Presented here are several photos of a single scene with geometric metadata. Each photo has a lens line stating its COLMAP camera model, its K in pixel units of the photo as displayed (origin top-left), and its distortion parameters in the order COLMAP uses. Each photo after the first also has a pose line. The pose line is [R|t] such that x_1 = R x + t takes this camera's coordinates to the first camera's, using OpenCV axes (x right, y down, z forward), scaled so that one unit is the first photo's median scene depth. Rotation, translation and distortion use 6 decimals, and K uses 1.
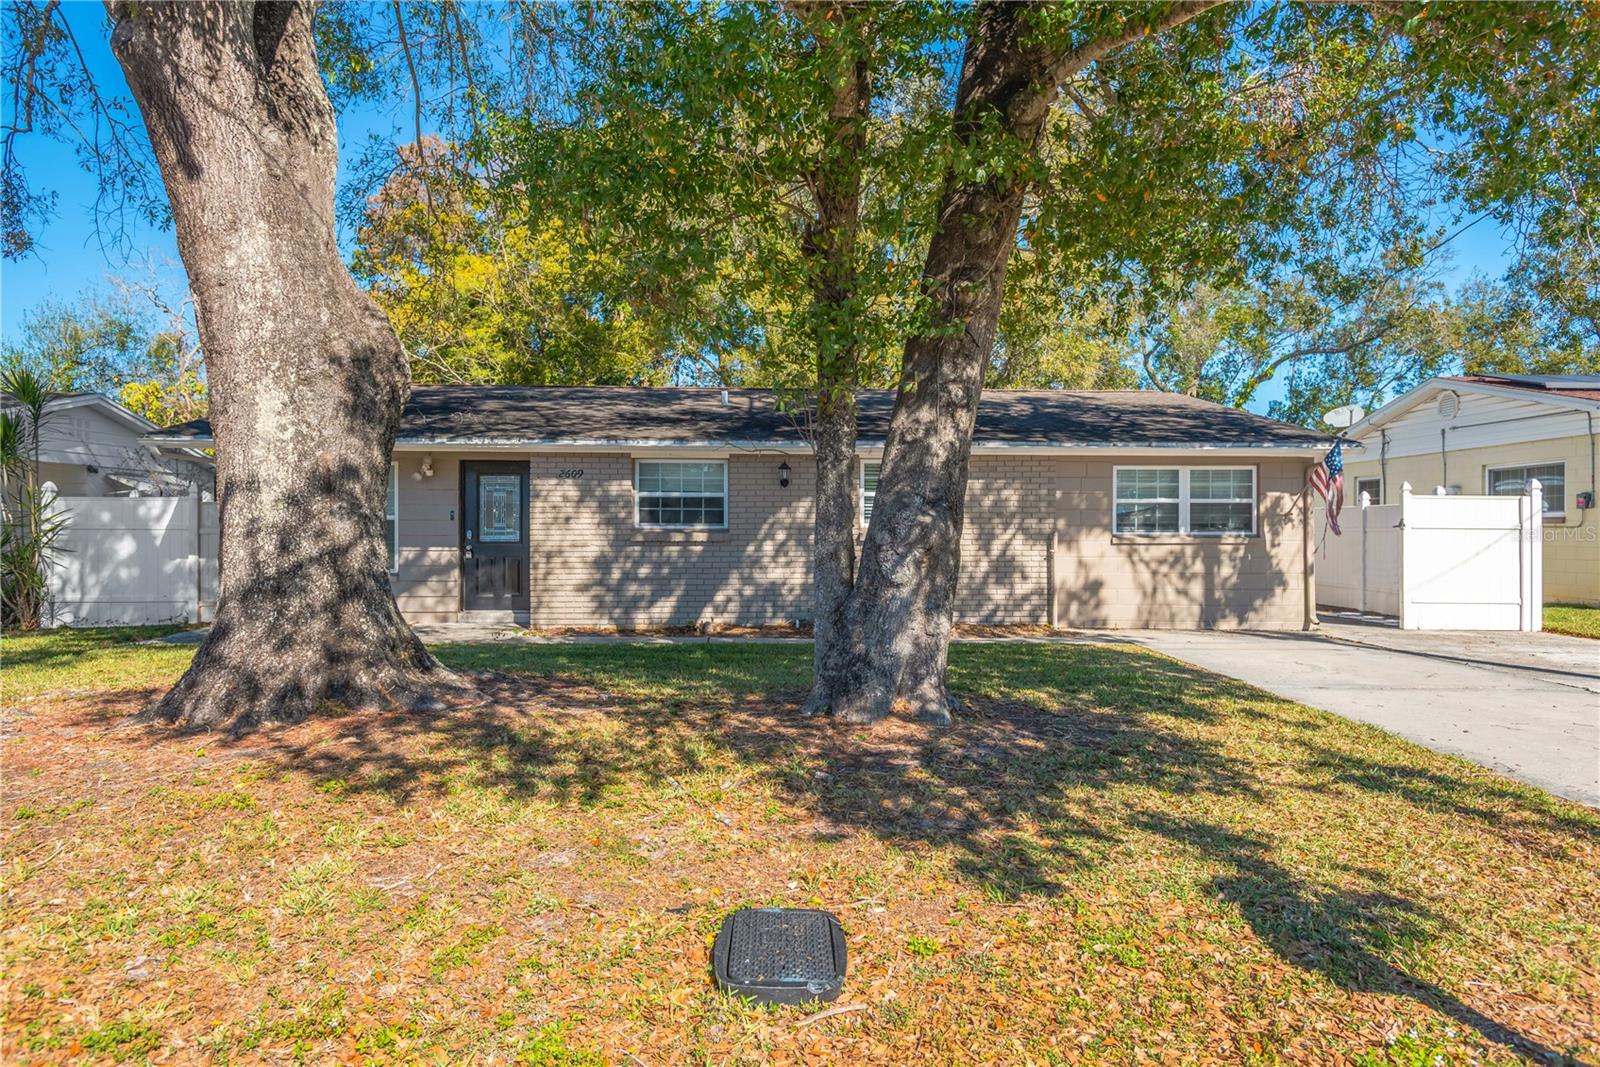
lens RADIAL K [[1051.5, 0, 865.5], [0, 1051.5, 527.6], [0, 0, 1]] dist [0.010394, -0.000708]
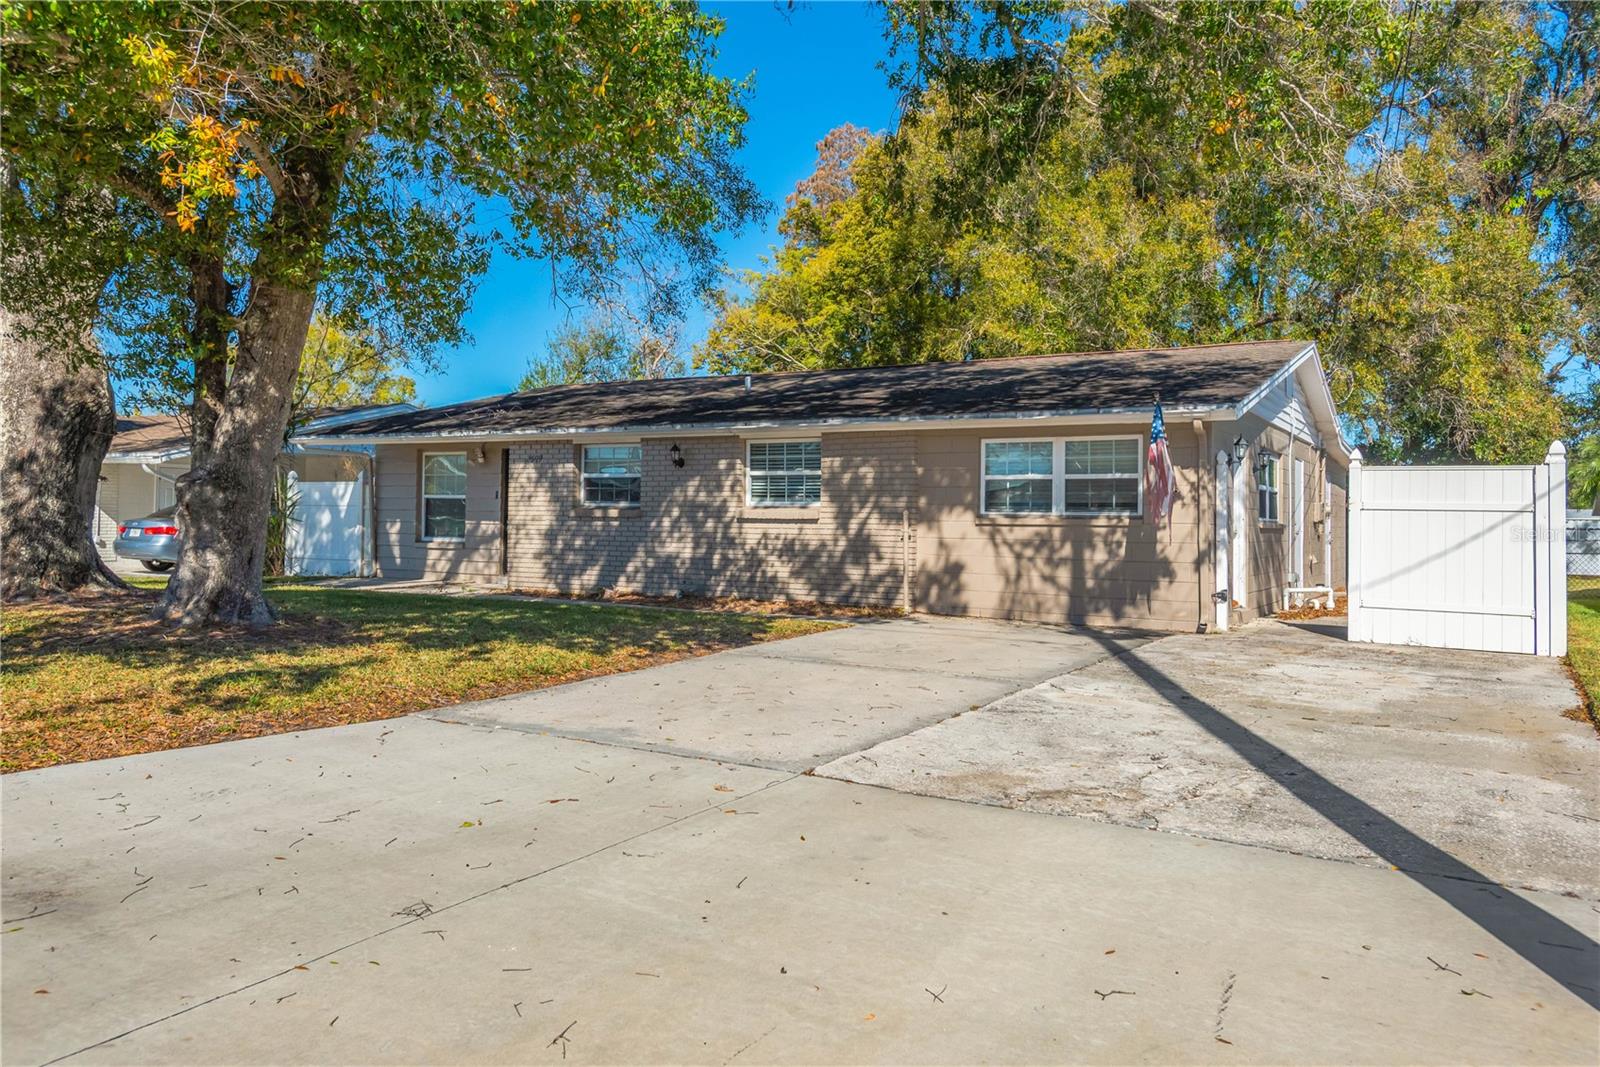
lens RADIAL K [[1224.6, 0, 800.2], [0, 1224.6, 501.5], [0, 0, 1]] dist [0.008613, 0.003258]
pose [[0.830896, 0.000983, -0.556427, 0.717146], [-0.010468, 0.999849, -0.013865, 0.012434], [0.556329, 0.017345, 0.830781, 0.028045]]
